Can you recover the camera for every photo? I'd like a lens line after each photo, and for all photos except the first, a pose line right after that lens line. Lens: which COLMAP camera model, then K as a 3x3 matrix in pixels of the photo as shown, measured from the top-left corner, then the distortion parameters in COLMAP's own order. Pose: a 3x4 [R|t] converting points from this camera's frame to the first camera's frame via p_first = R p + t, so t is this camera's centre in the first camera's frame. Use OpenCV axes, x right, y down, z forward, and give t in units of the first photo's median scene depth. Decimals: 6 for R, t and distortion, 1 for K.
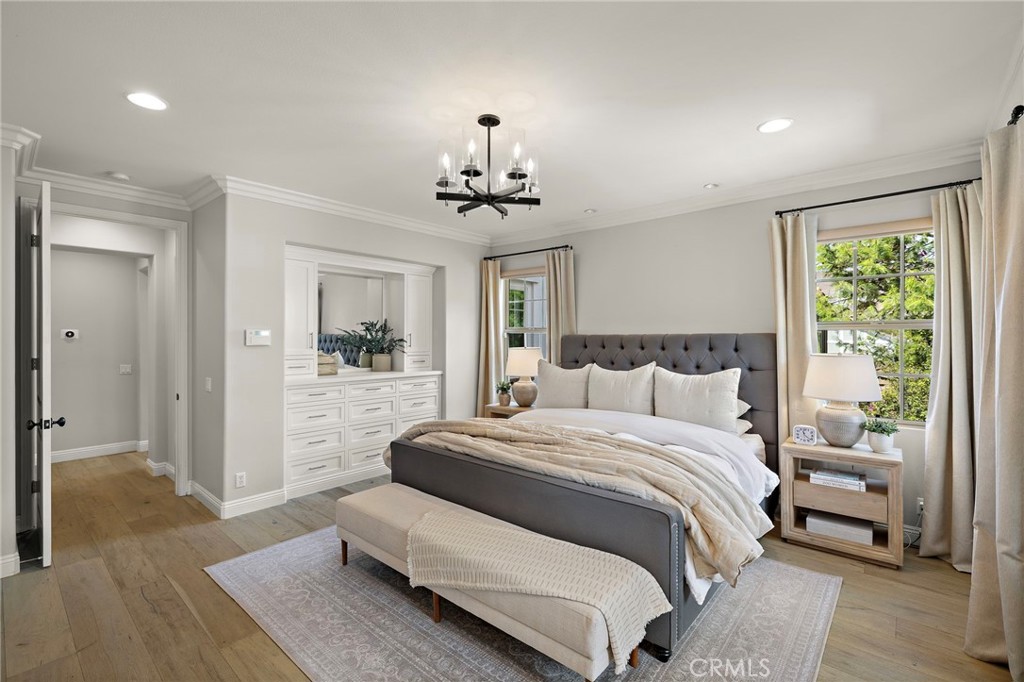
lens RADIAL K [[452.7, 0, 512.9], [0, 452.7, 335.3], [0, 0, 1]] dist [0.002091, 0.000697]
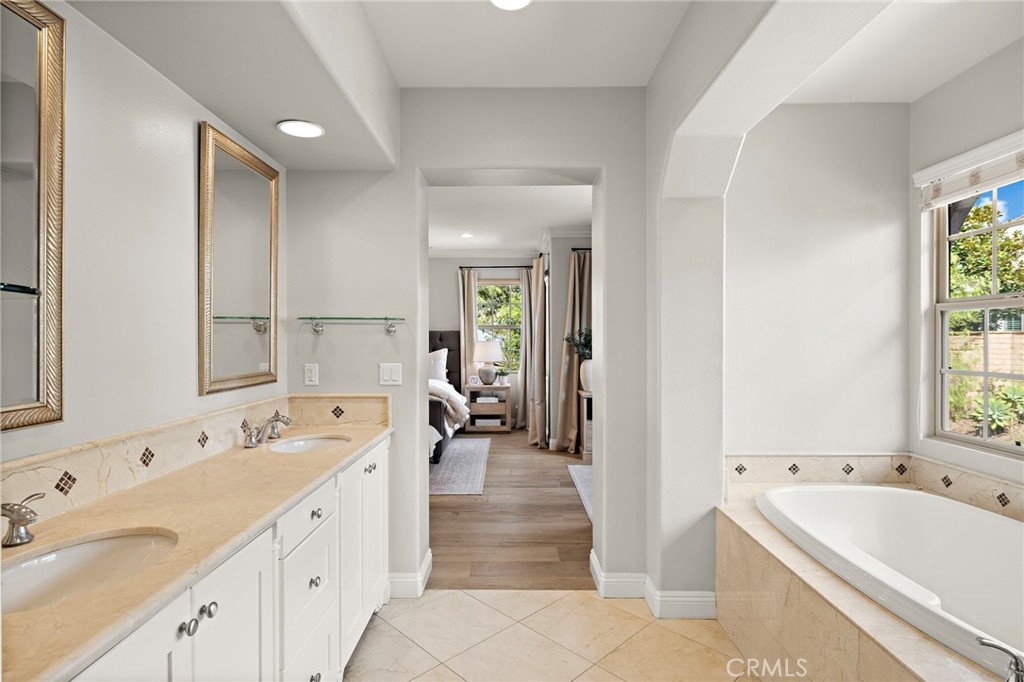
lens RADIAL K [[452.7, 0, 511.3], [0, 452.7, 338.7], [0, 0, 1]] dist [0.002091, 0.000697]
pose [[0.755491, -0.006329, 0.655129, -0.584500], [0.001283, 0.999966, 0.008181, 0.015892], [-0.655158, -0.005340, 0.755473, -0.670864]]
